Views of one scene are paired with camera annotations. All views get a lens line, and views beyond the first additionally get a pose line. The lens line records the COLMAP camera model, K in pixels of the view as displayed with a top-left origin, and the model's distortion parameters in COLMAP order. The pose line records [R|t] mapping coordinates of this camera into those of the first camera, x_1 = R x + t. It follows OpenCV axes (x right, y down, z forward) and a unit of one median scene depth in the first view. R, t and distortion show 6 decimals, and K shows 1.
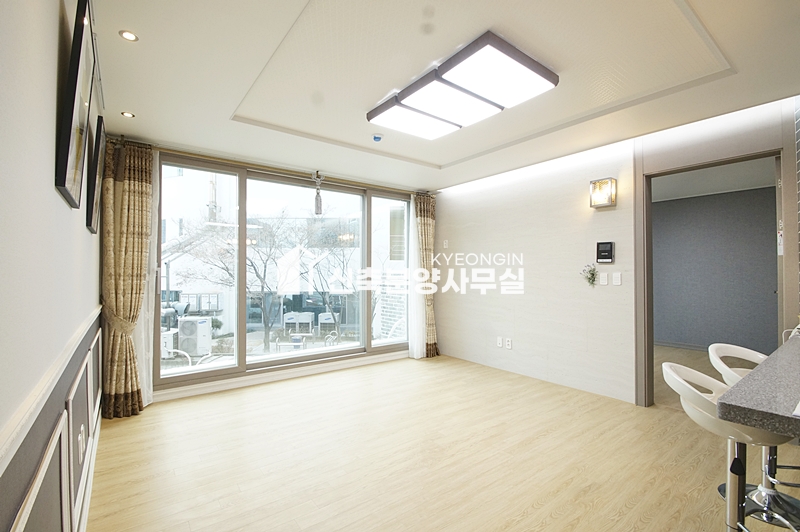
lens RADIAL K [[351.2, 0, 384.5], [0, 351.2, 268.2], [0, 0, 1]] dist [0.002161, 0.000161]
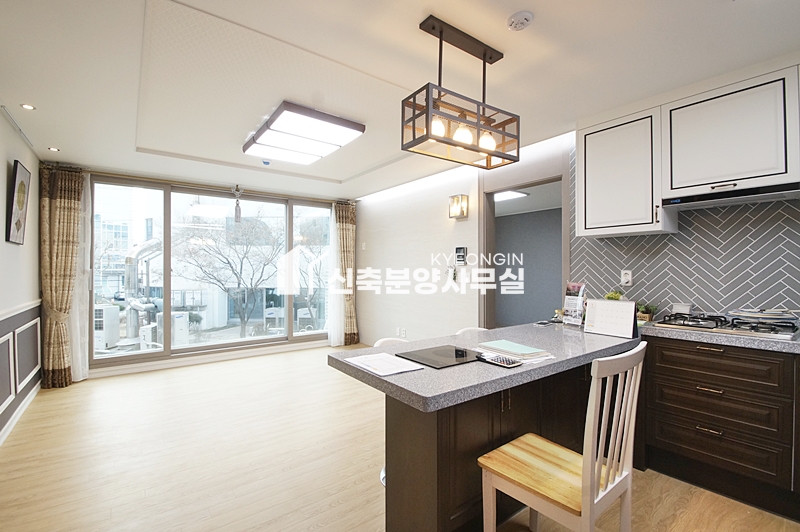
lens RADIAL K [[350.2, 0, 387.3], [0, 350.2, 268.8], [0, 0, 1]] dist [0.002091, -0.016056]
pose [[0.999982, -0.000254, 0.006017, 0.329441], [0.000177, 0.999918, 0.012842, -0.014467], [-0.006020, -0.012841, 0.999899, -0.182662]]
